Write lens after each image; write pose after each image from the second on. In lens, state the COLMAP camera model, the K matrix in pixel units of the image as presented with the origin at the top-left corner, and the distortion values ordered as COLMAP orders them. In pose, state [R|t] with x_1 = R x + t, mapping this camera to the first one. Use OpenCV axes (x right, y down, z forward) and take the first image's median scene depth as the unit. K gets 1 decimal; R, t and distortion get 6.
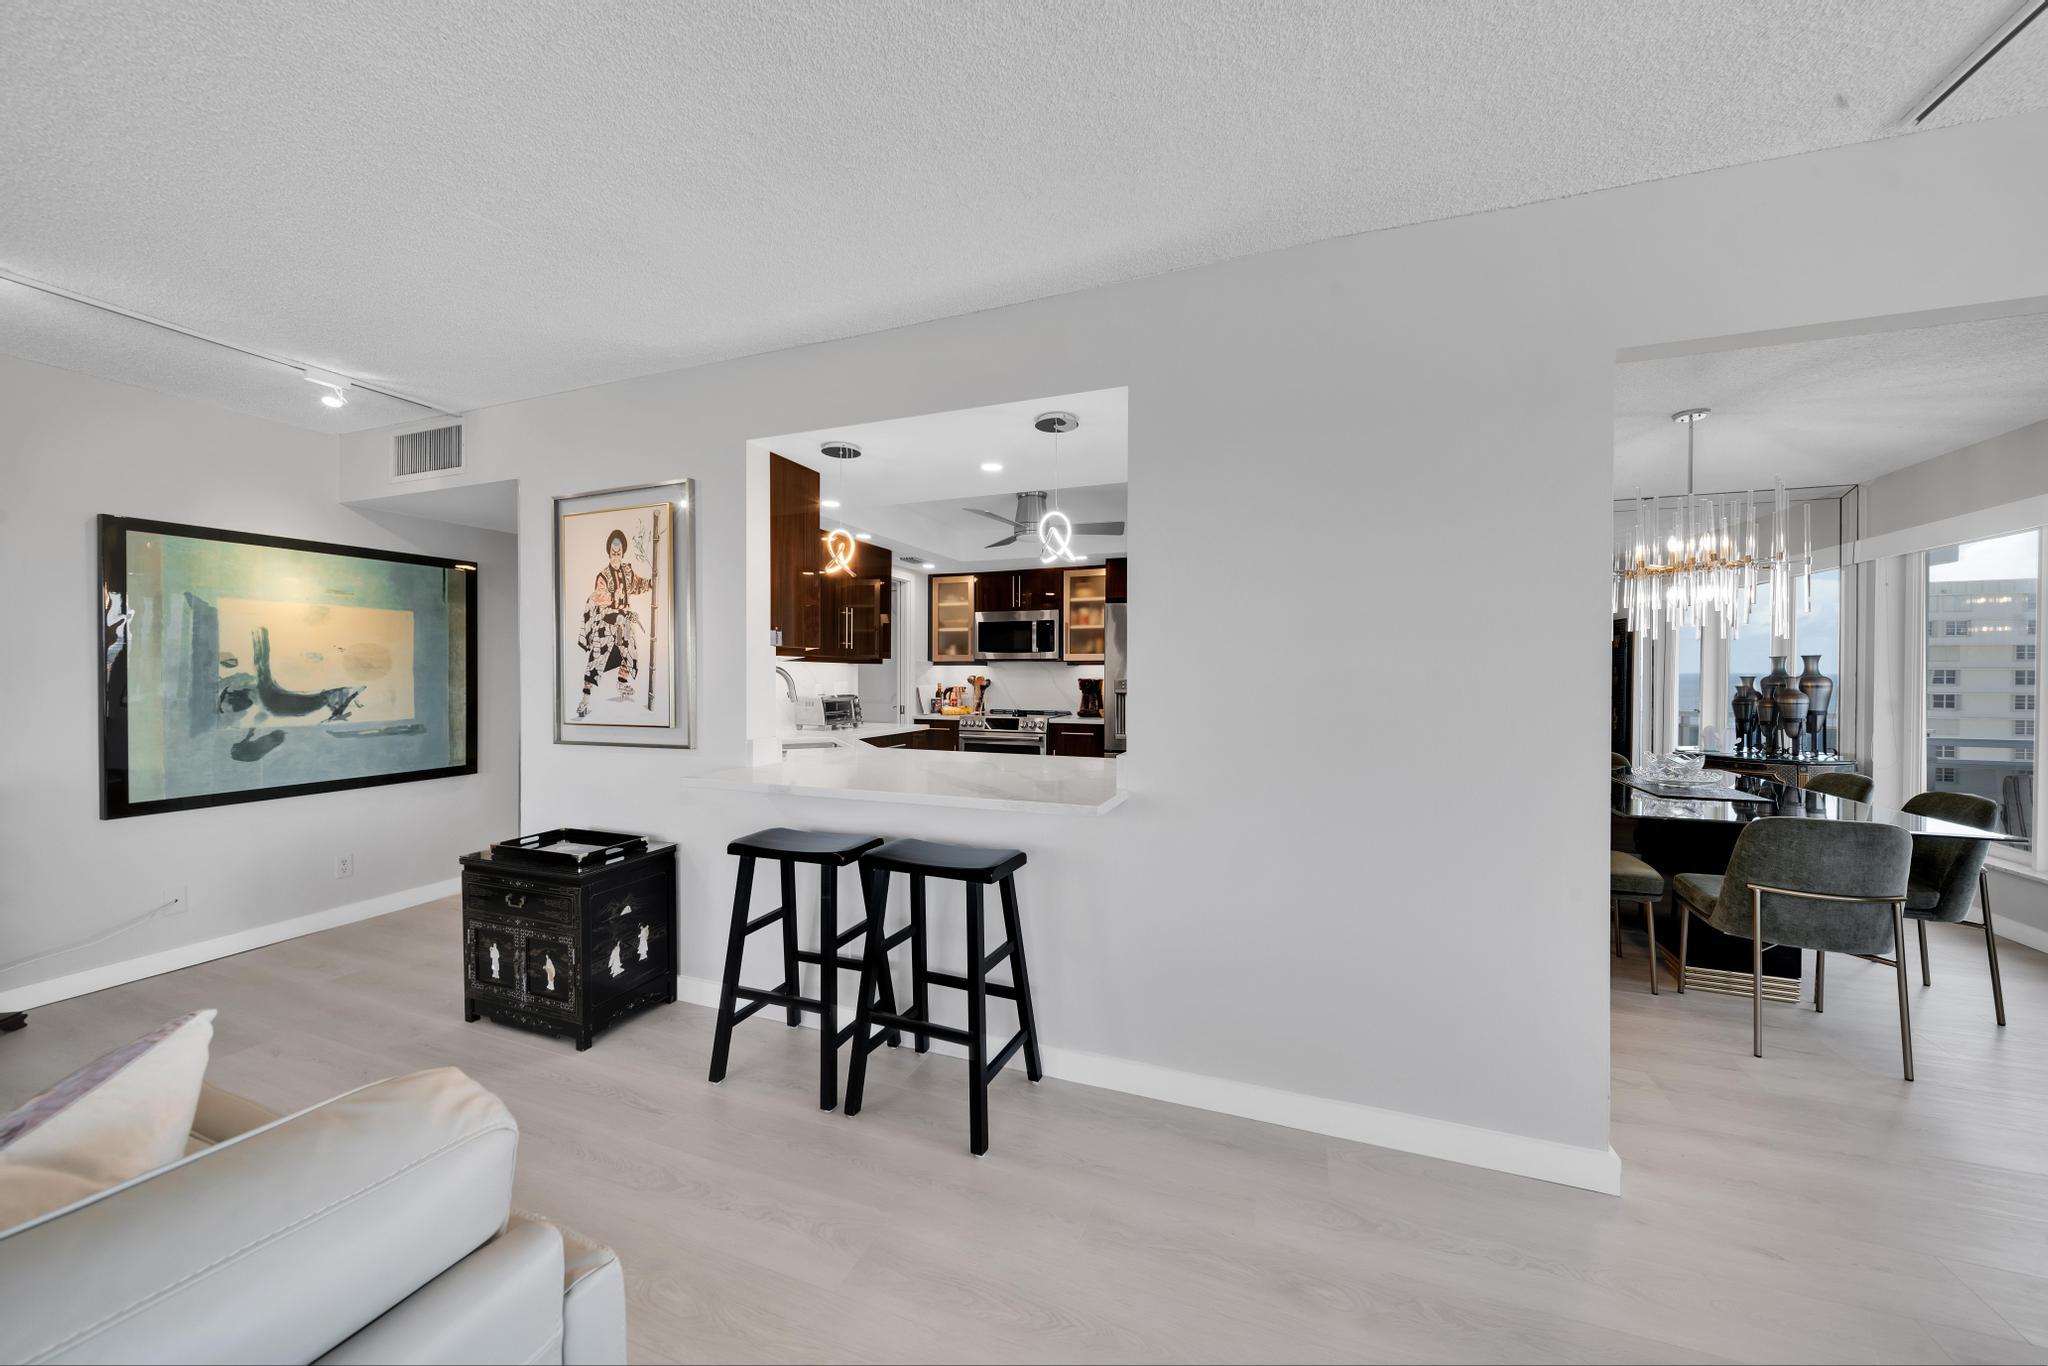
lens RADIAL K [[719.1, 0, 1030.5], [0, 719.1, 678.4], [0, 0, 1]] dist [-0.000843, -0.000742]
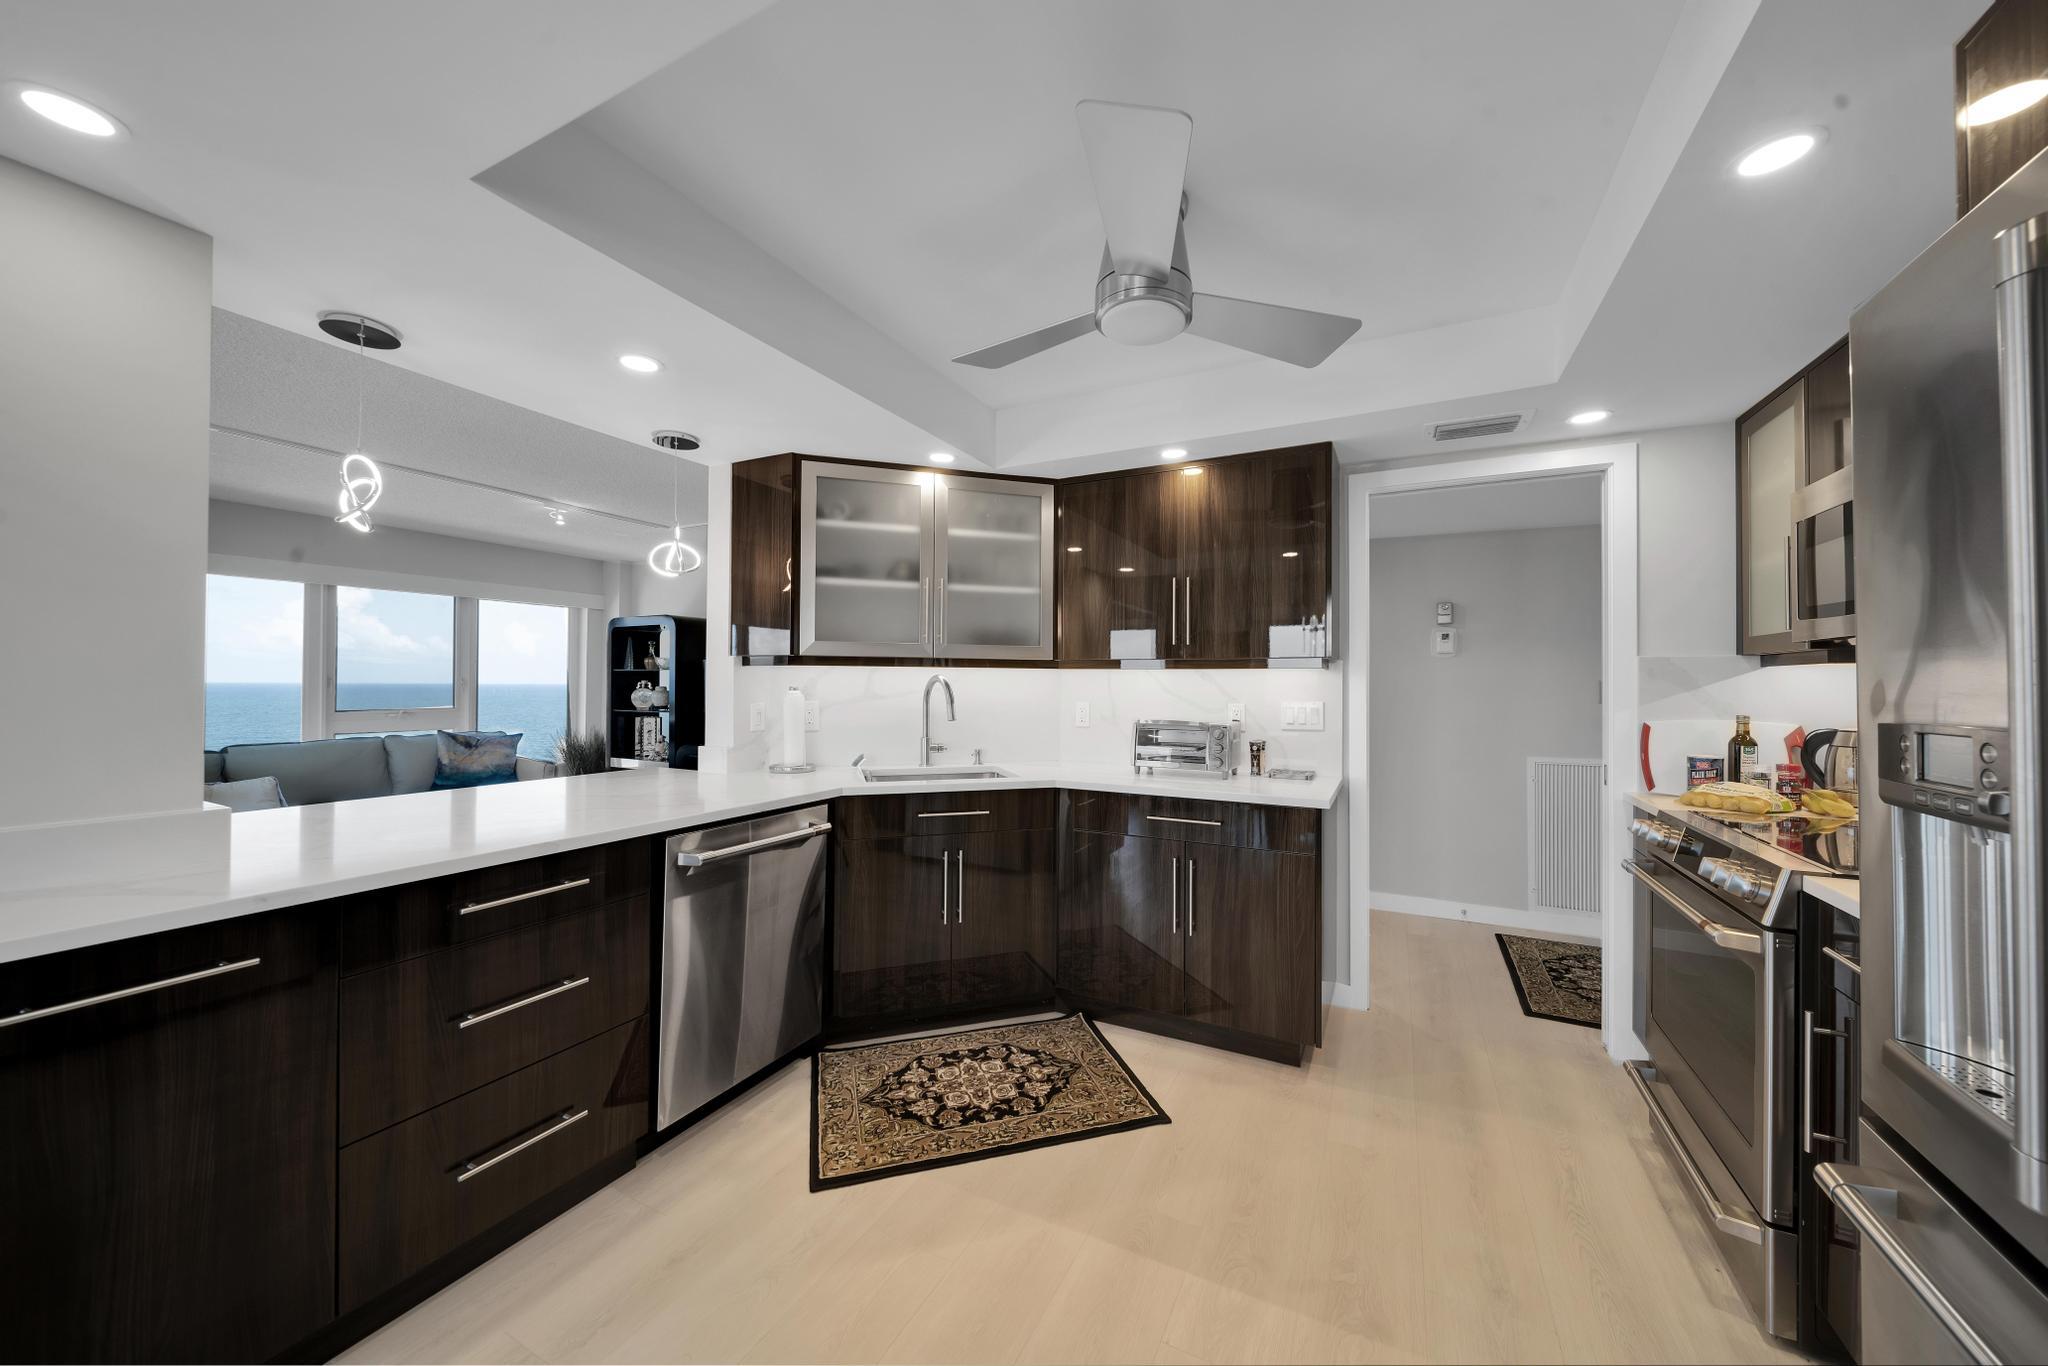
lens RADIAL K [[719.1, 0, 1029.3], [0, 719.1, 681.3], [0, 0, 1]] dist [-0.000843, -0.000742]
pose [[-0.101487, -0.007699, -0.994807, 0.552403], [-0.011025, 0.999917, -0.006614, -0.008250], [0.994776, 0.010296, -0.101563, 1.439370]]
